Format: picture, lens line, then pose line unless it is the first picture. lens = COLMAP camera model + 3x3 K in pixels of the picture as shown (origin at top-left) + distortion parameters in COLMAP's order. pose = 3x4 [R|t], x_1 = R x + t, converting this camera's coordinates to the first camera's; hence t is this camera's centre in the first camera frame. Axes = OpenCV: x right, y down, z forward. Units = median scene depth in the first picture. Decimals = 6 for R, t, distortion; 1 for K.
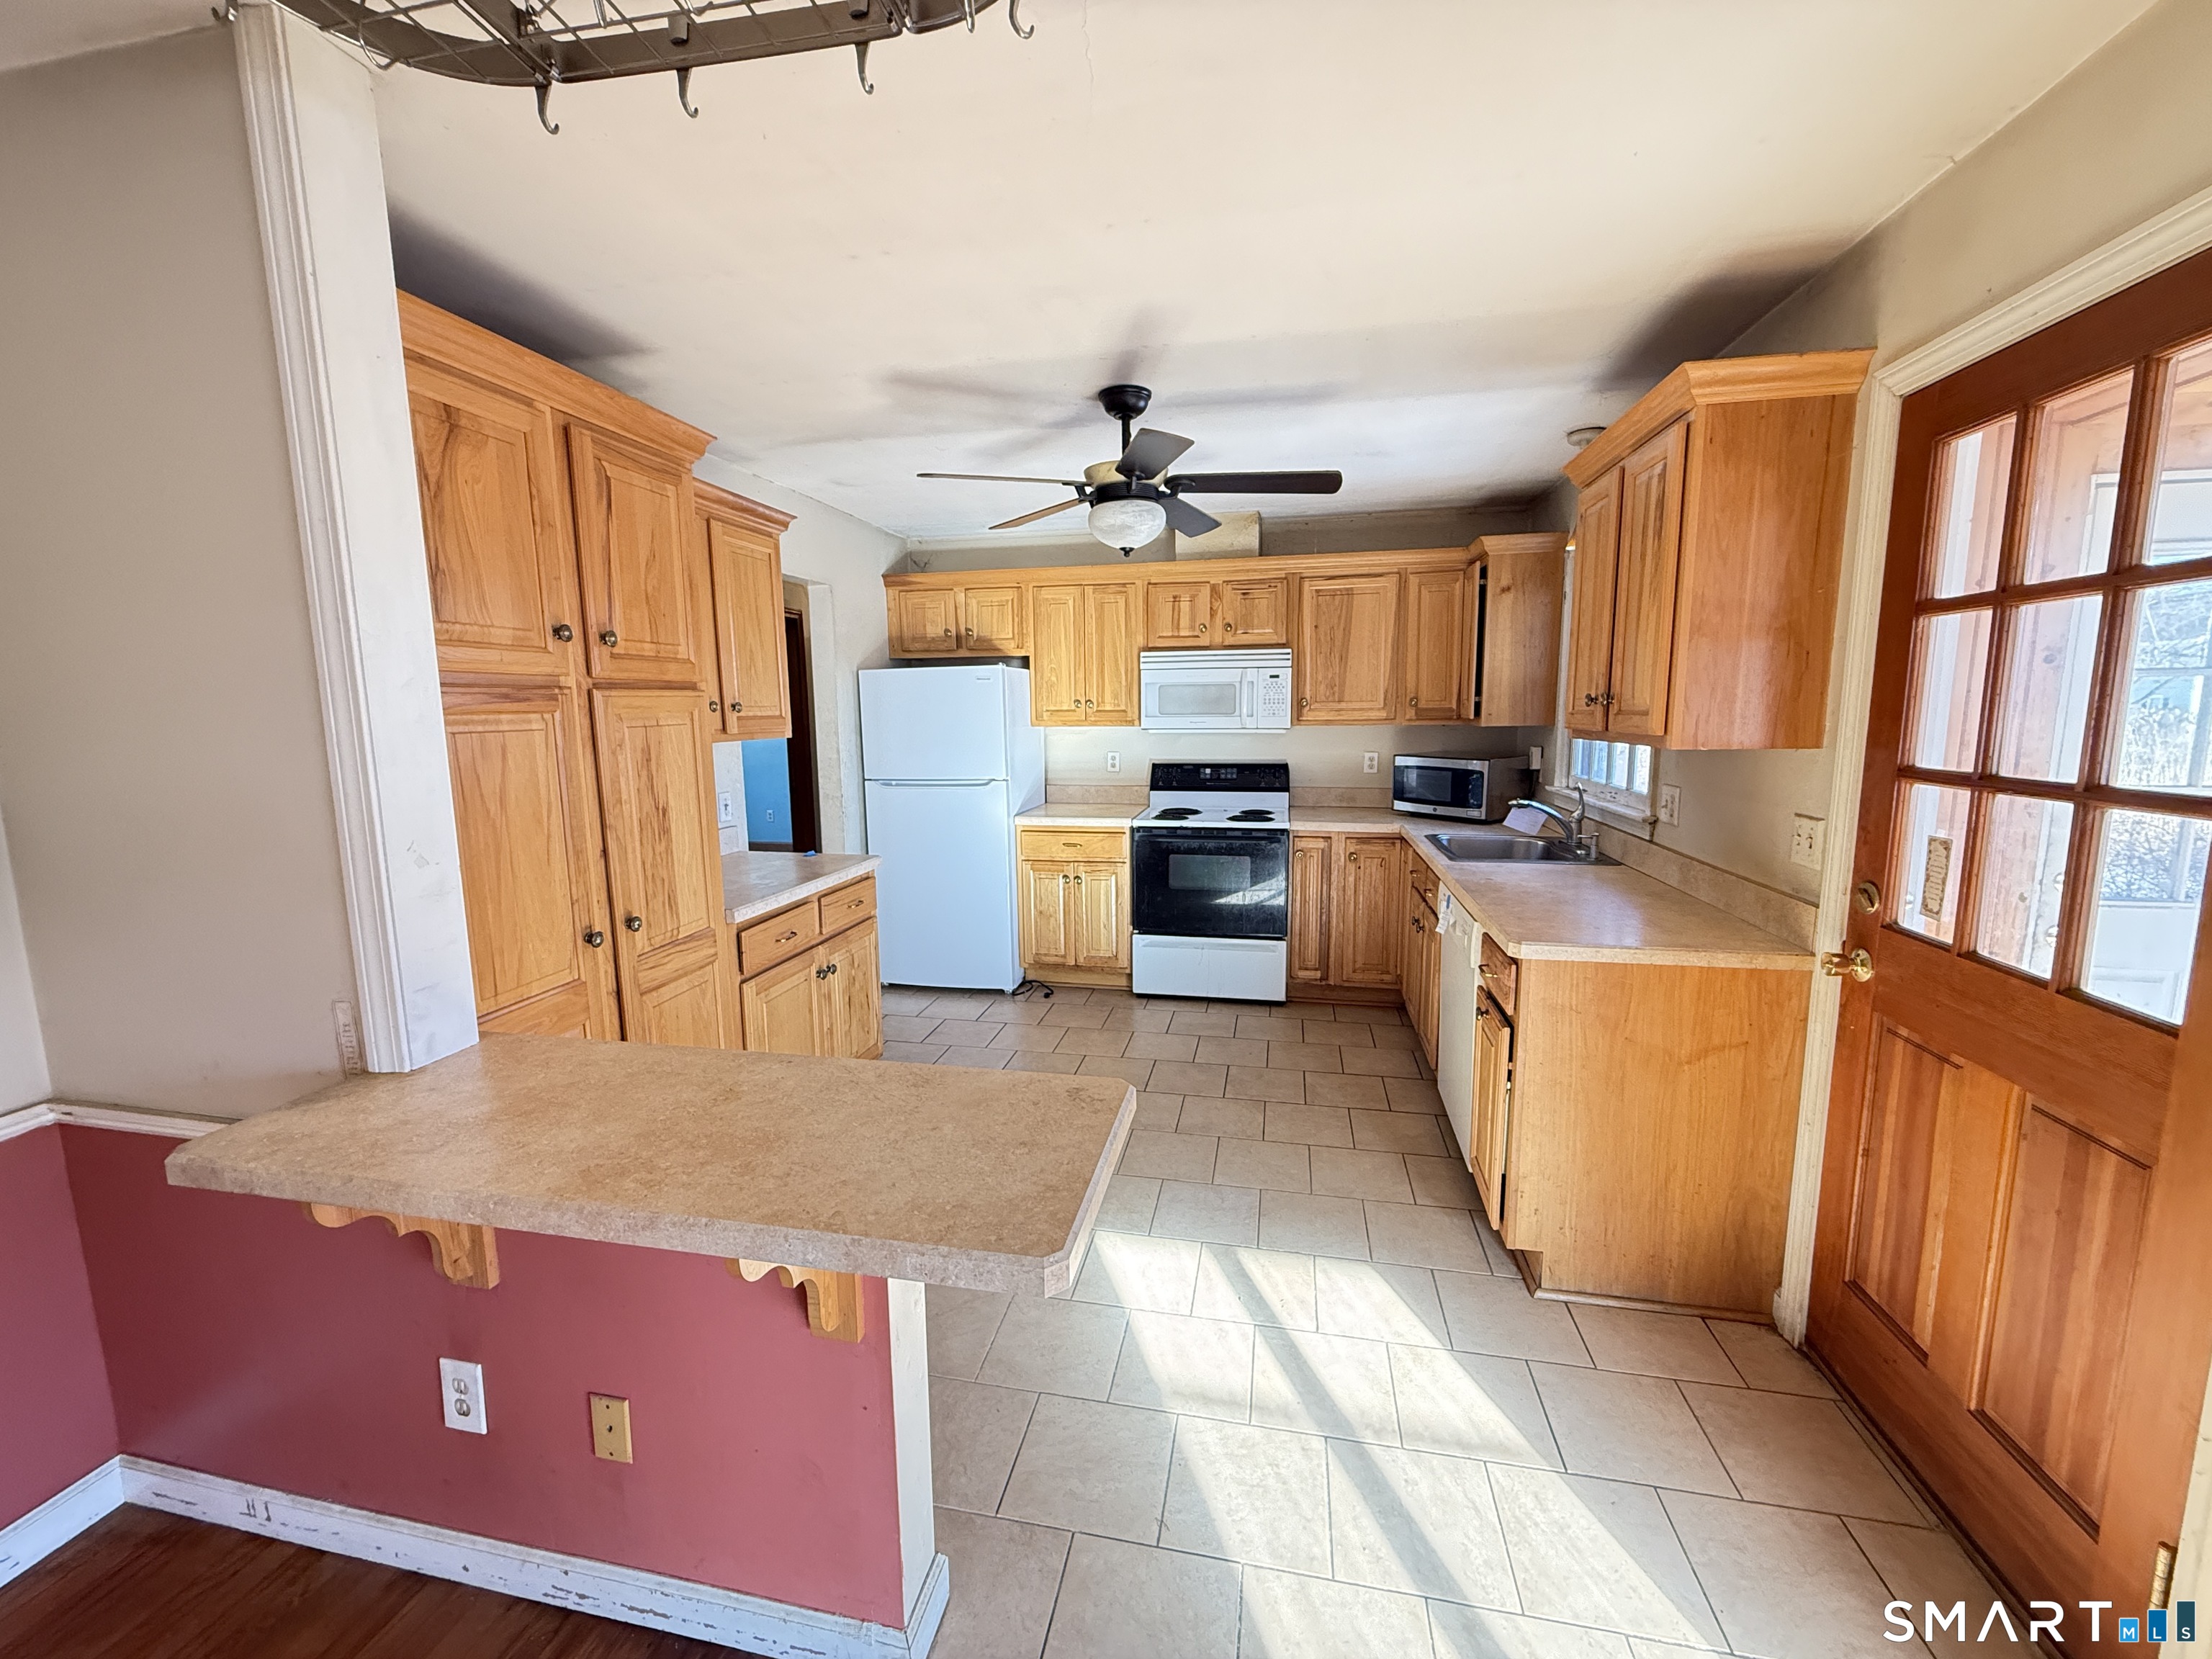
lens RADIAL K [[878.0, 0, 1100.0], [0, 878.0, 829.2], [0, 0, 1]] dist [0.000137, 0.000096]
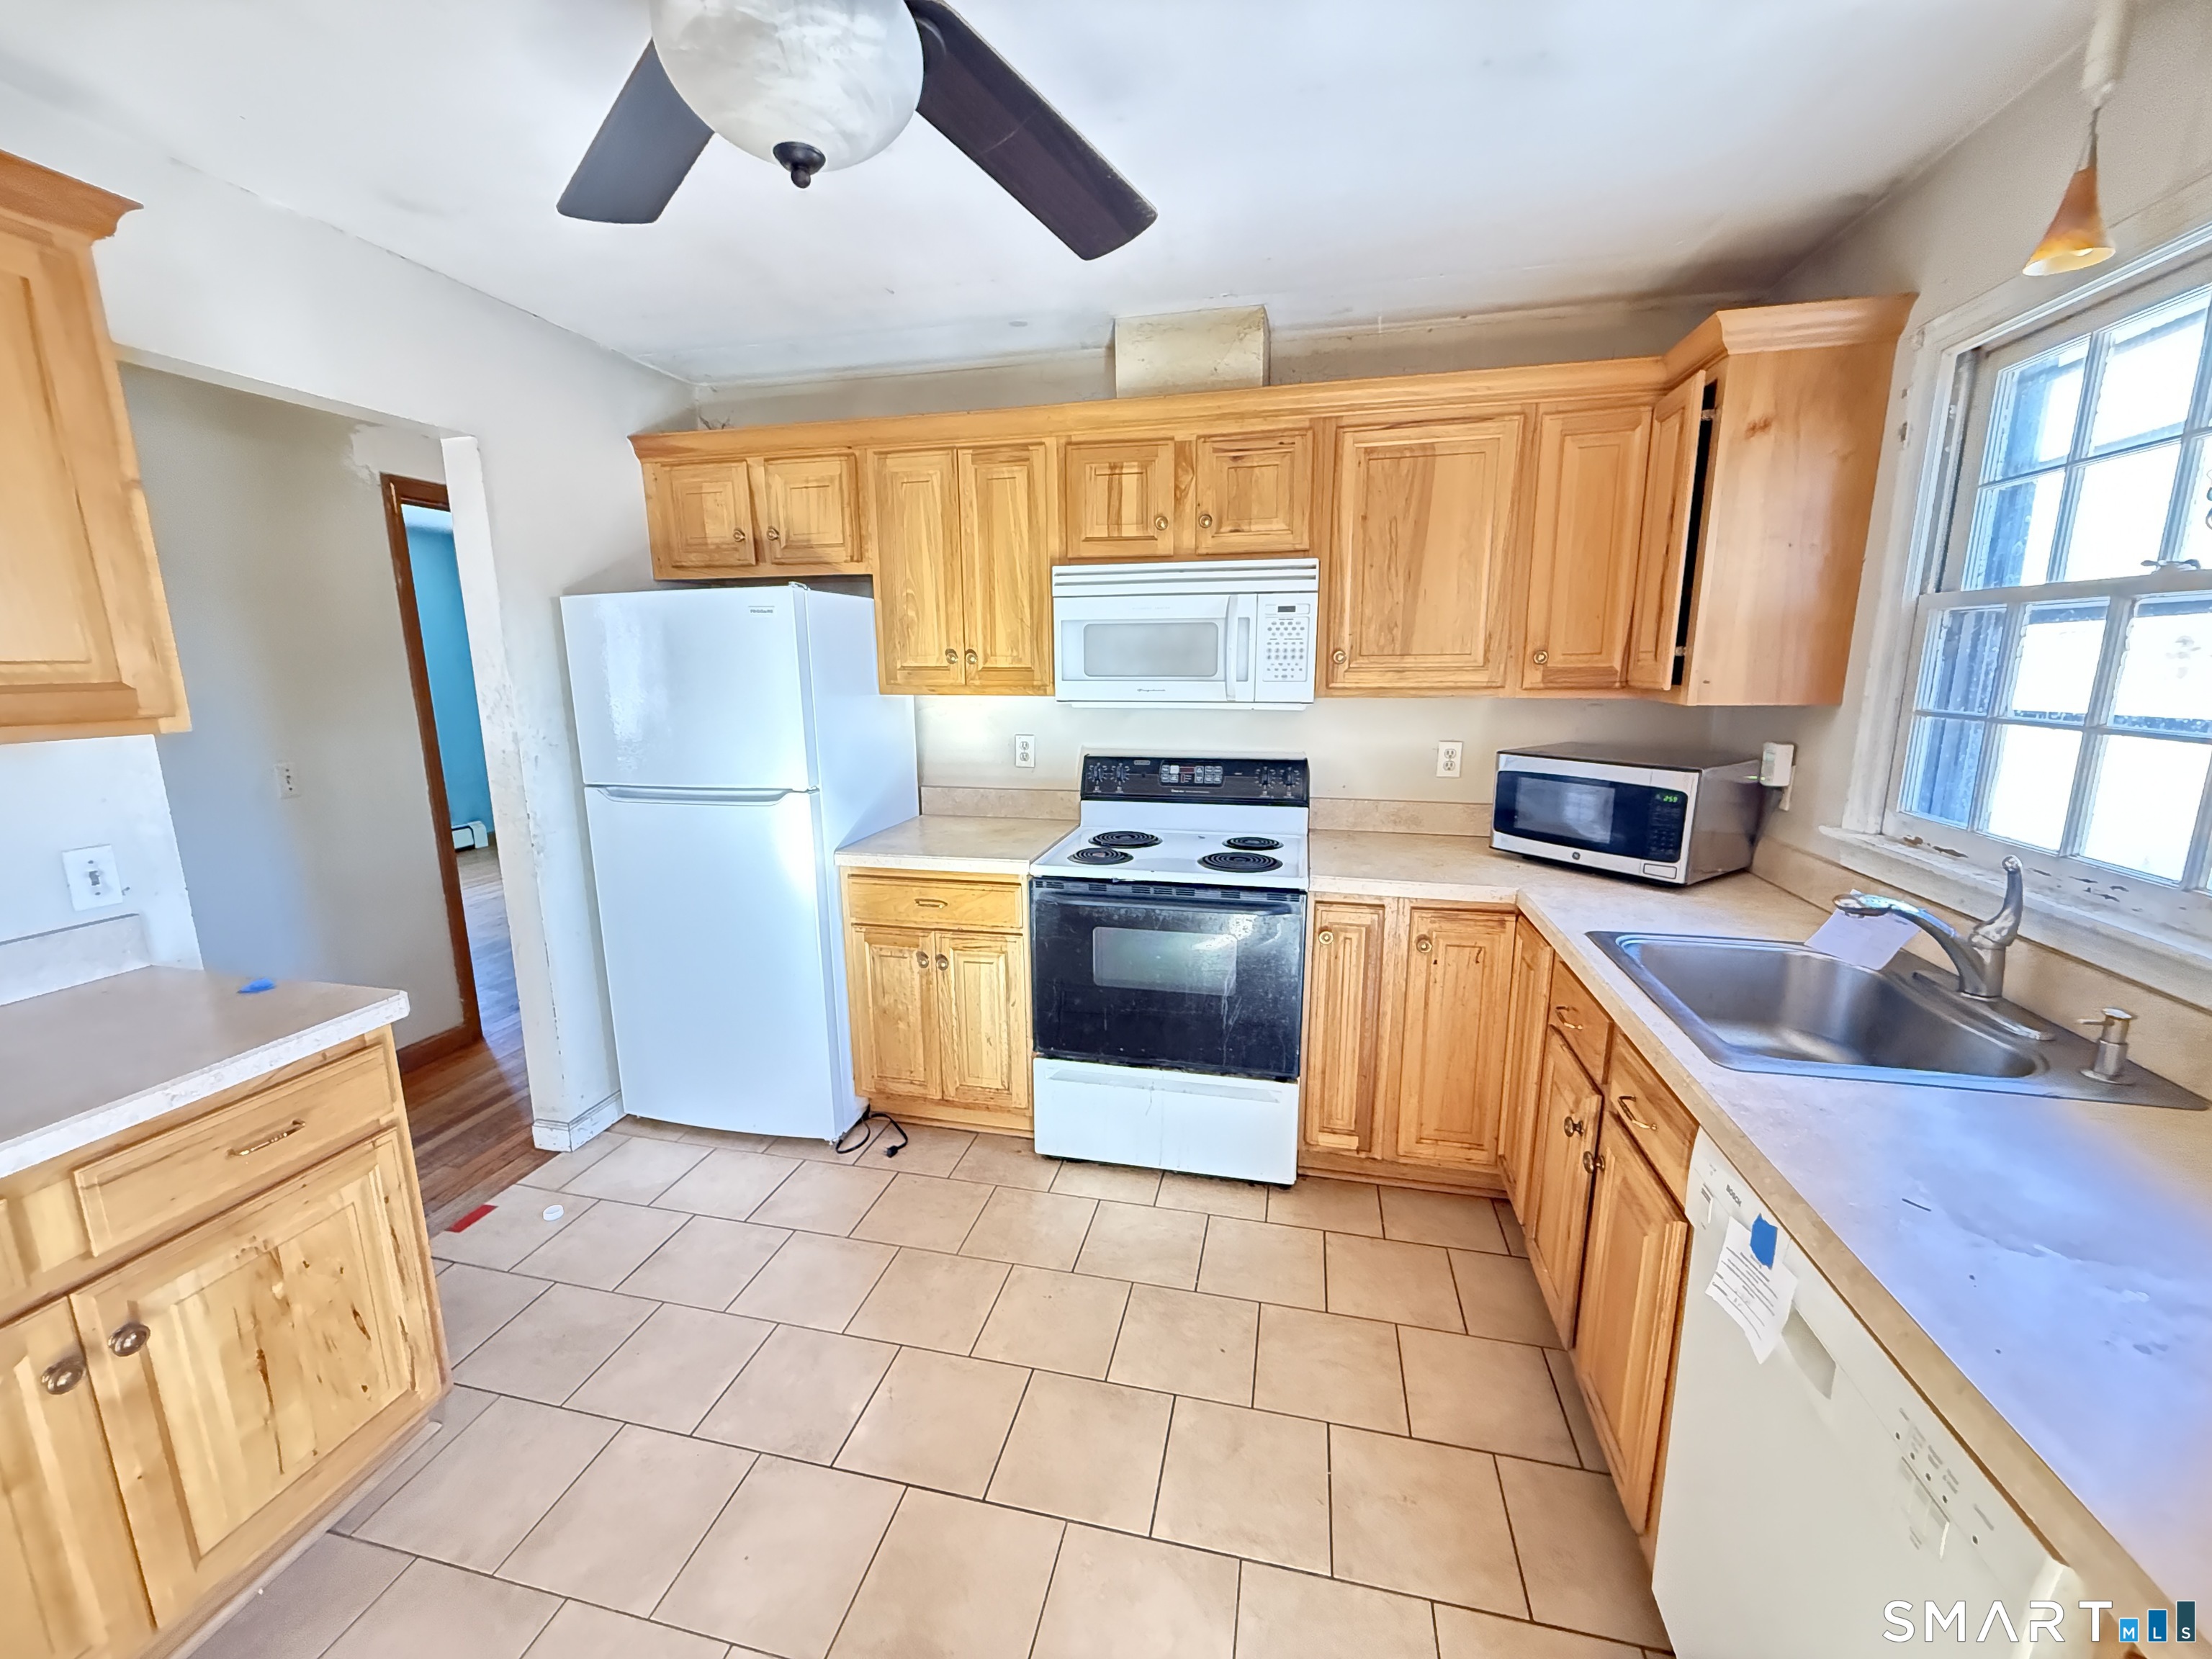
lens RADIAL K [[878.0, 0, 1100.0], [0, 878.0, 829.2], [0, 0, 1]] dist [0.000137, 0.000096]
pose [[0.999790, 0.008027, -0.018847, 0.091998], [-0.006973, 0.998443, 0.055343, -0.064439], [0.019262, -0.055199, 0.998290, 0.434040]]
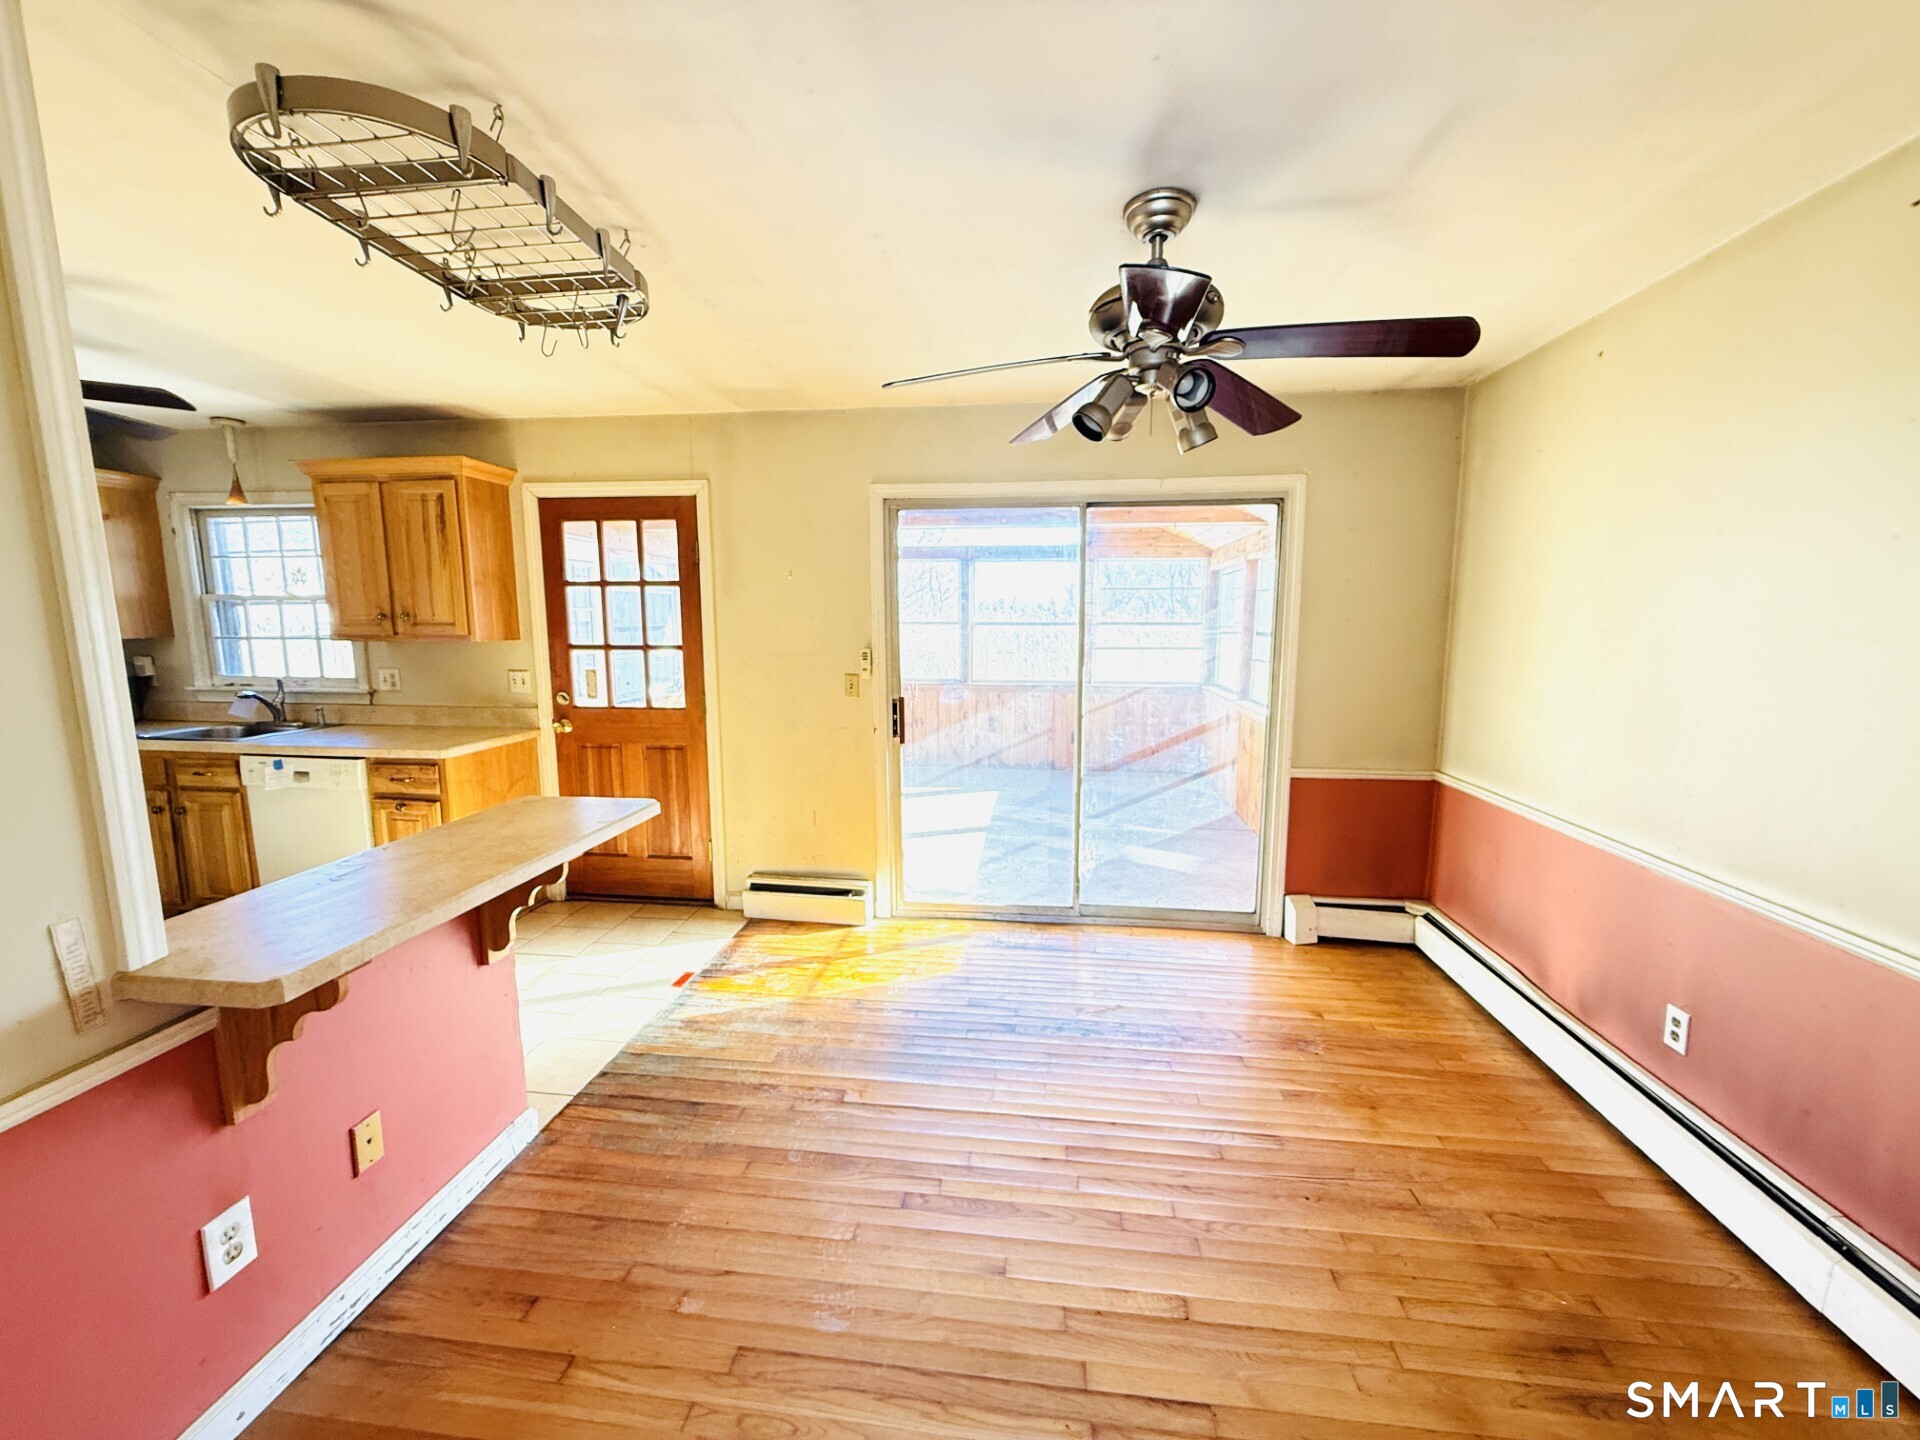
lens RADIAL K [[762.1, 0, 954.7], [0, 762.1, 719.7], [0, 0, 1]] dist [0.000137, 0.000096]
pose [[-0.085287, -0.122050, 0.988853, -0.559293], [0.137727, 0.981497, 0.133021, 0.001440], [-0.986791, 0.147537, -0.066899, 0.025872]]
